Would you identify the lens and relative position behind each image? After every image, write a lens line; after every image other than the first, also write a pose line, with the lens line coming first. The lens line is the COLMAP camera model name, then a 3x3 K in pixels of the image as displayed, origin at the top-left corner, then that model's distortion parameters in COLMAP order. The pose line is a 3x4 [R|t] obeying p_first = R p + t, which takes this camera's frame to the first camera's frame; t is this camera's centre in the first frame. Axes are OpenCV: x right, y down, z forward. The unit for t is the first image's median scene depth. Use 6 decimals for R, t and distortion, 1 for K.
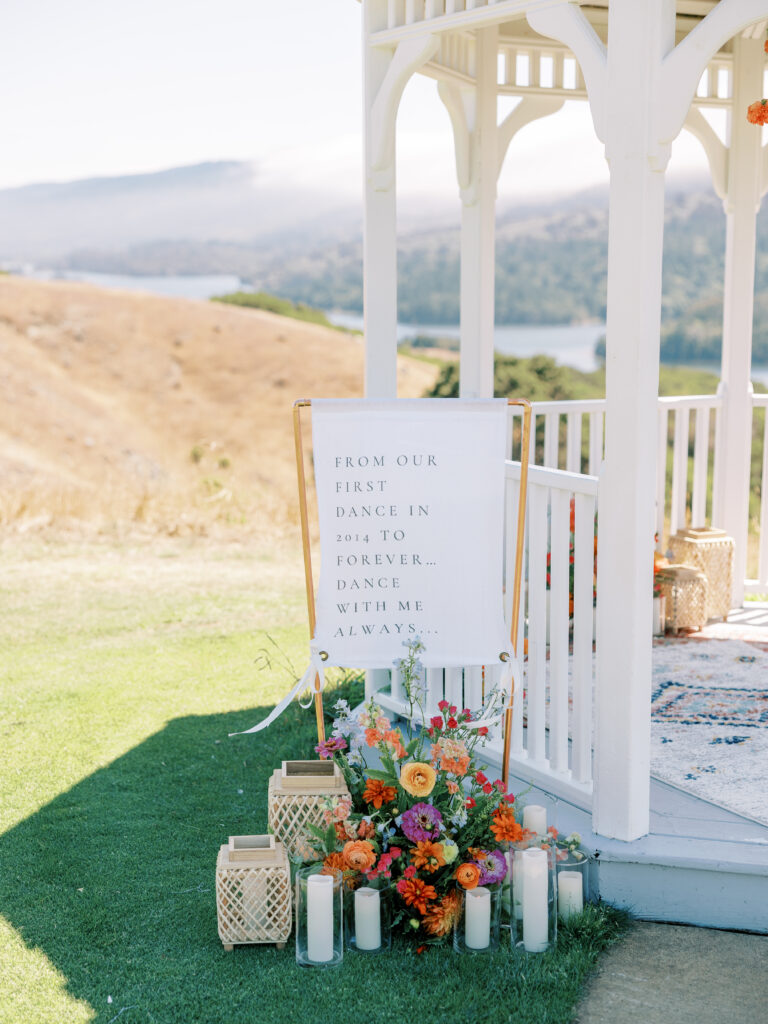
lens RADIAL K [[1725.8, 0, 367.8], [0, 1725.8, 544.5], [0, 0, 1]] dist [0.008773, 0.000000]
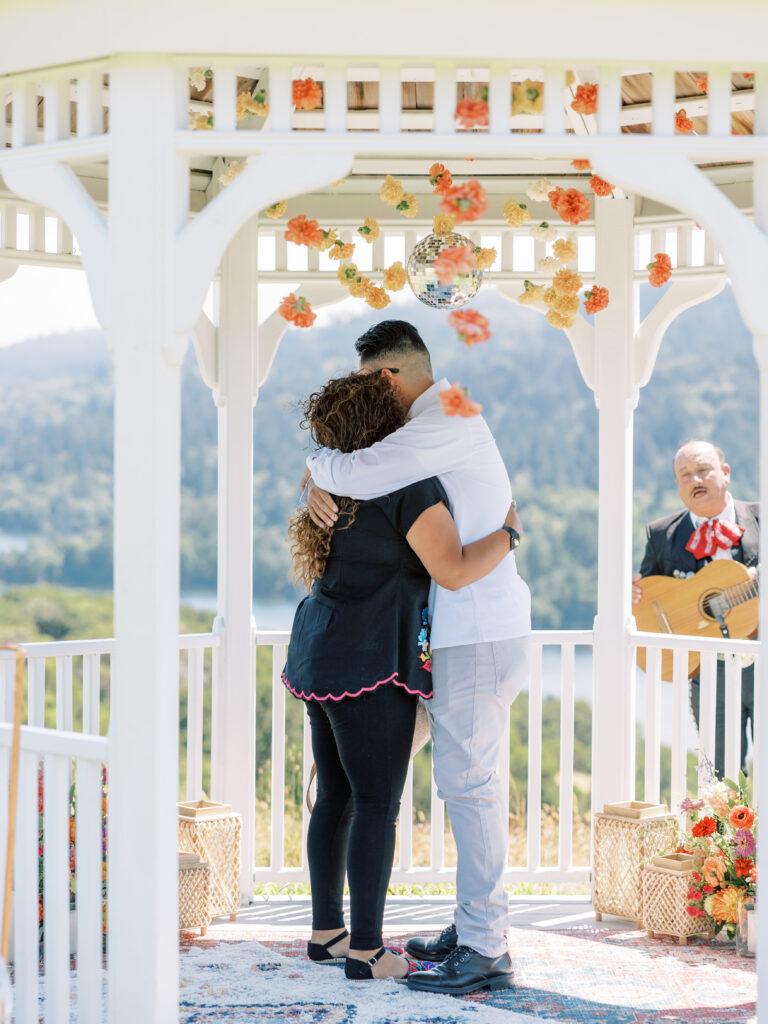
lens RADIAL K [[2352.0, 0, 392.7], [0, 2352.0, 512.7], [0, 0, 1]] dist [0.052242, 0.000000]
pose [[0.955579, -0.001130, 0.294733, -0.045348], [0.041332, 0.990625, -0.130206, 0.003996], [-0.291823, 0.136604, 0.946667, -0.065893]]
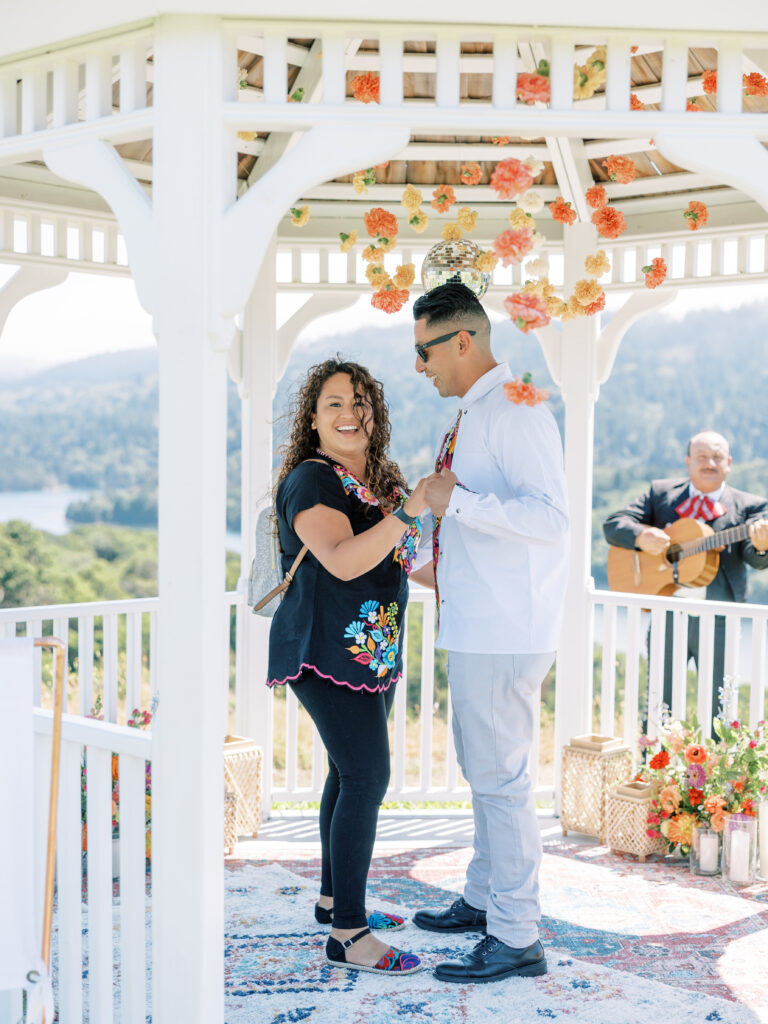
lens RADIAL K [[1574.8, 0, 394.3], [0, 1574.8, 526.4], [0, 0, 1]] dist [0.001420, 0.000000]
pose [[0.943922, -0.007026, 0.330094, 0.002764], [0.041208, 0.994463, -0.096668, -0.043417], [-0.327587, 0.104849, 0.938985, 0.209963]]
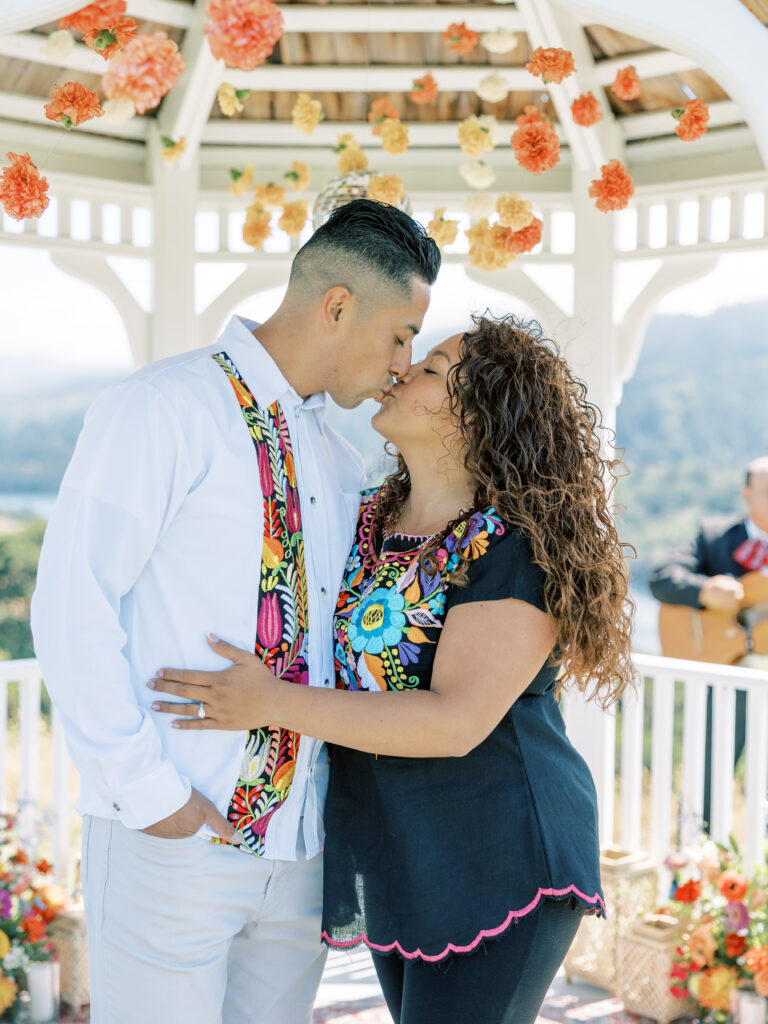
lens RADIAL K [[1725.8, 0, 383.4], [0, 1725.8, 529.6], [0, 0, 1]] dist [0.008773, 0.000000]
pose [[0.965131, 0.000387, 0.261769, 0.136240], [0.029124, 0.993632, -0.108847, -0.068974], [-0.260144, 0.112675, 0.958973, 0.346878]]
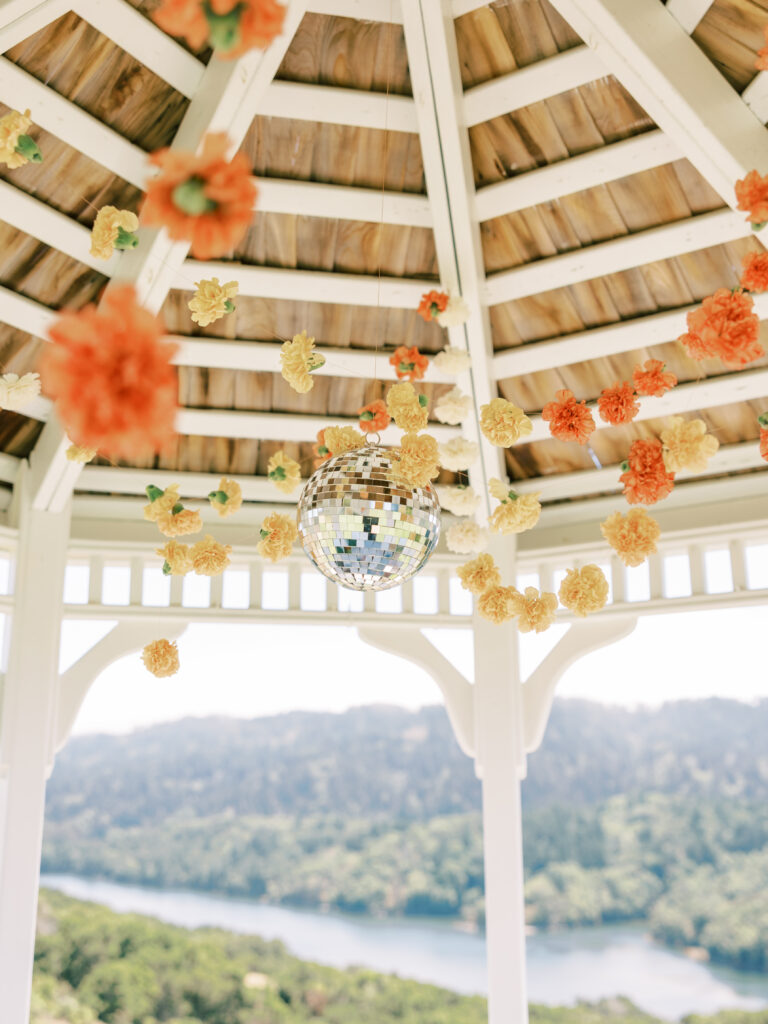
lens RADIAL K [[1125.3, 0, 385.7], [0, 1125.3, 513.6], [0, 0, 1]] dist [0.024884, 0.000000]
pose [[0.882684, 0.114523, 0.455800, 0.165665], [0.076799, 0.921668, -0.380302, -0.140667], [-0.463650, 0.370691, 0.804746, 0.705018]]
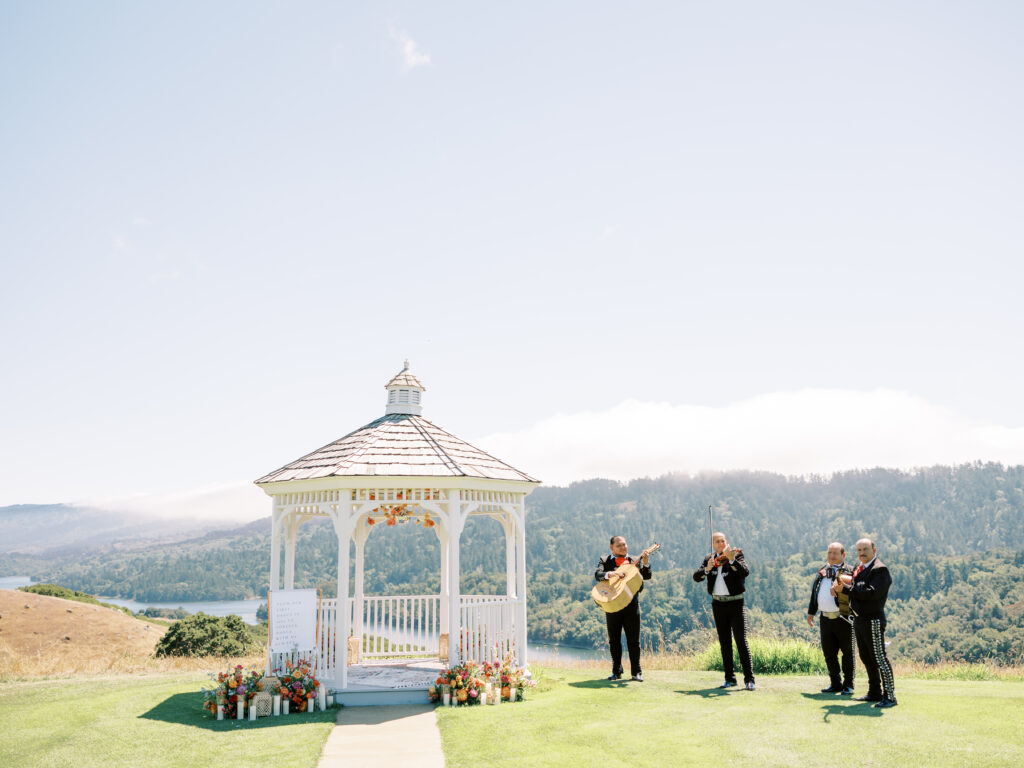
lens RADIAL K [[948.6, 0, 516.7], [0, 948.6, 368.2], [0, 0, 1]] dist [0.014839, 0.000000]
pose [[0.924344, 0.063506, 0.376238, -0.300405], [0.074590, 0.936953, -0.341402, 0.194440], [-0.374199, 0.343637, 0.861330, -1.148611]]
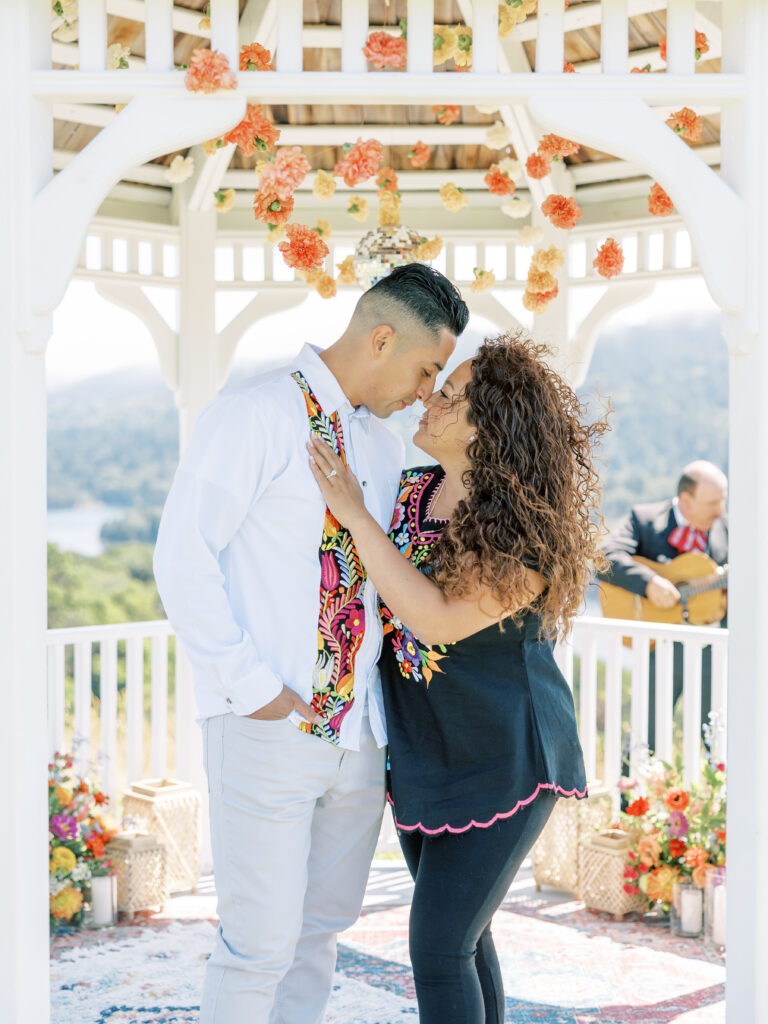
lens RADIAL K [[1678.2, 0, 386.9], [0, 1678.2, 517.8], [0, 0, 1]] dist [0.036228, 0.000000]
pose [[0.955337, -0.010994, 0.295313, 0.071896], [0.046507, 0.992449, -0.113501, -0.046364], [-0.291835, 0.122166, 0.948635, 0.224288]]
